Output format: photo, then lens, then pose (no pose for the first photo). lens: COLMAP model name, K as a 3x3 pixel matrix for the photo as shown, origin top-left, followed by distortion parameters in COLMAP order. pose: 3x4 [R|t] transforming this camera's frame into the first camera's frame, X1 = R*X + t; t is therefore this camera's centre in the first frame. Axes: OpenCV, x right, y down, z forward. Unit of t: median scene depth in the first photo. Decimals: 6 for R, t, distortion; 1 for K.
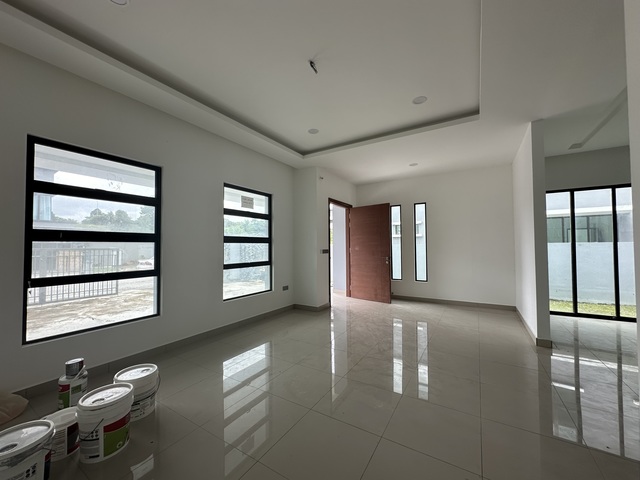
lens RADIAL K [[255.6, 0, 322.3], [0, 255.6, 241.8], [0, 0, 1]] dist [-0.003892, 0.000097]
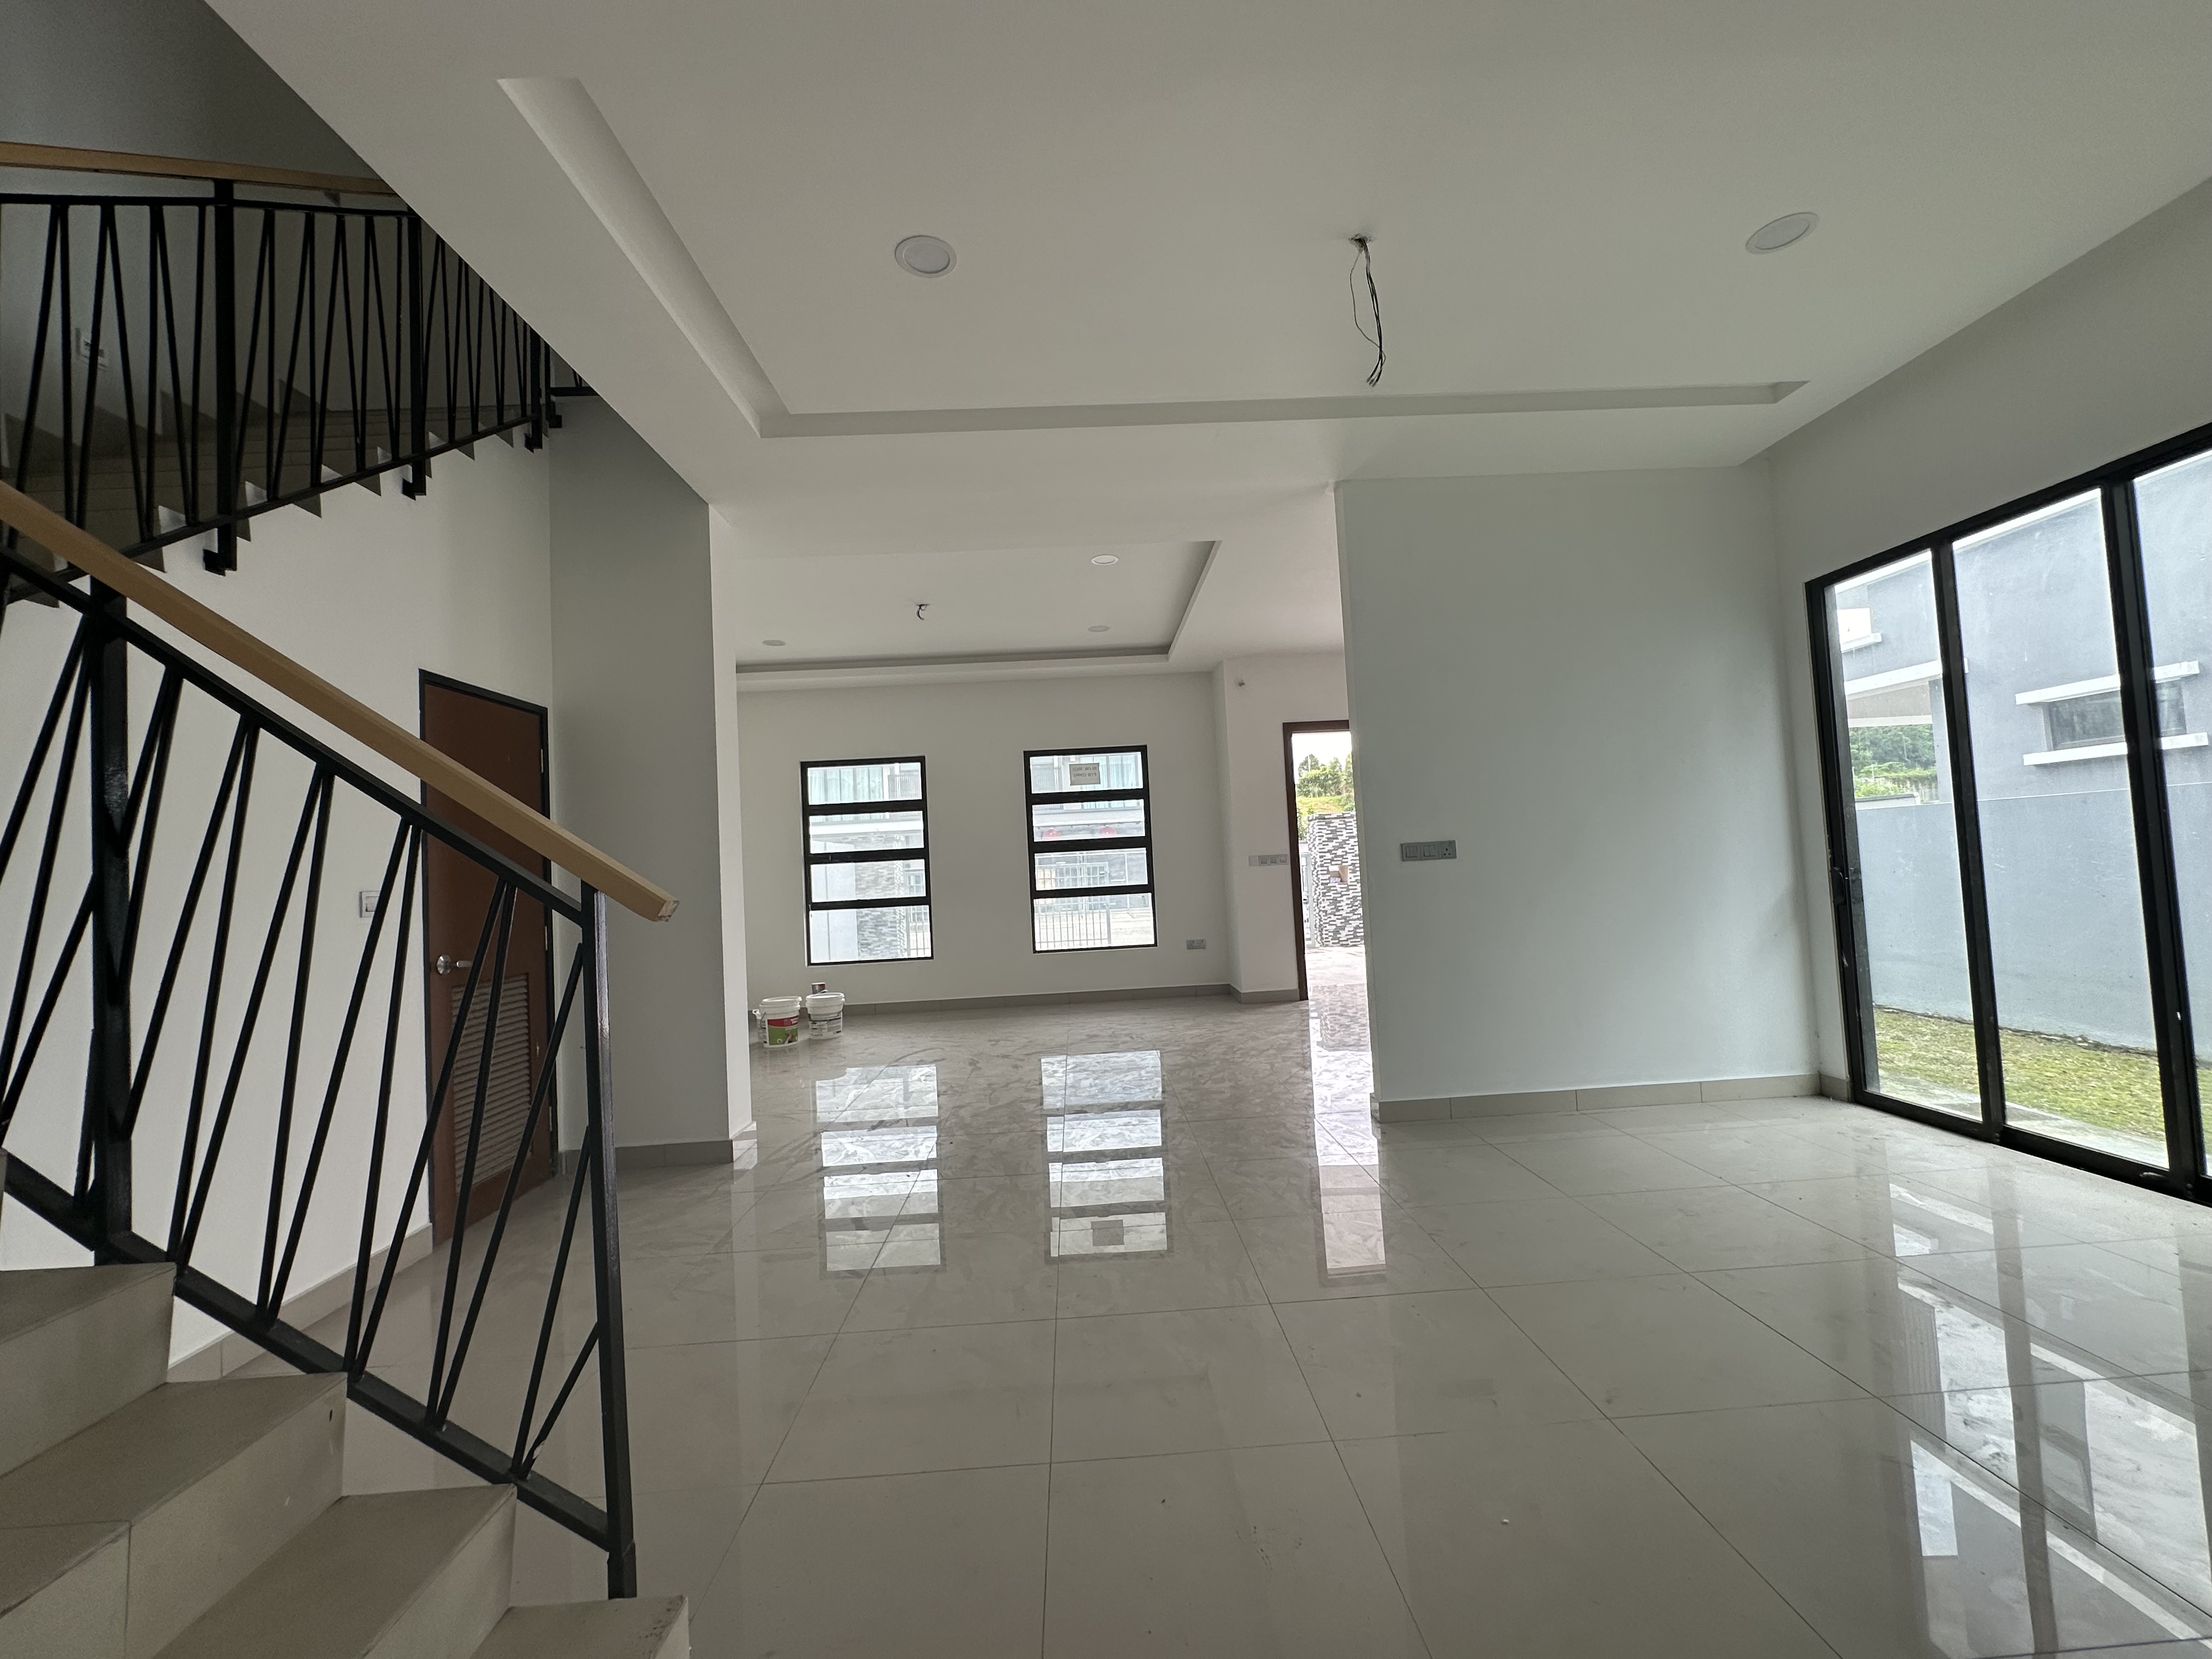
lens RADIAL K [[883.3, 0, 1113.6], [0, 883.3, 826.8], [0, 0, 1]] dist [-0.003892, 0.000097]
pose [[0.574005, -0.055692, -0.816956, 0.831498], [0.061101, 0.997816, -0.025091, 0.003050], [0.816569, -0.035514, 0.576154, -0.011522]]
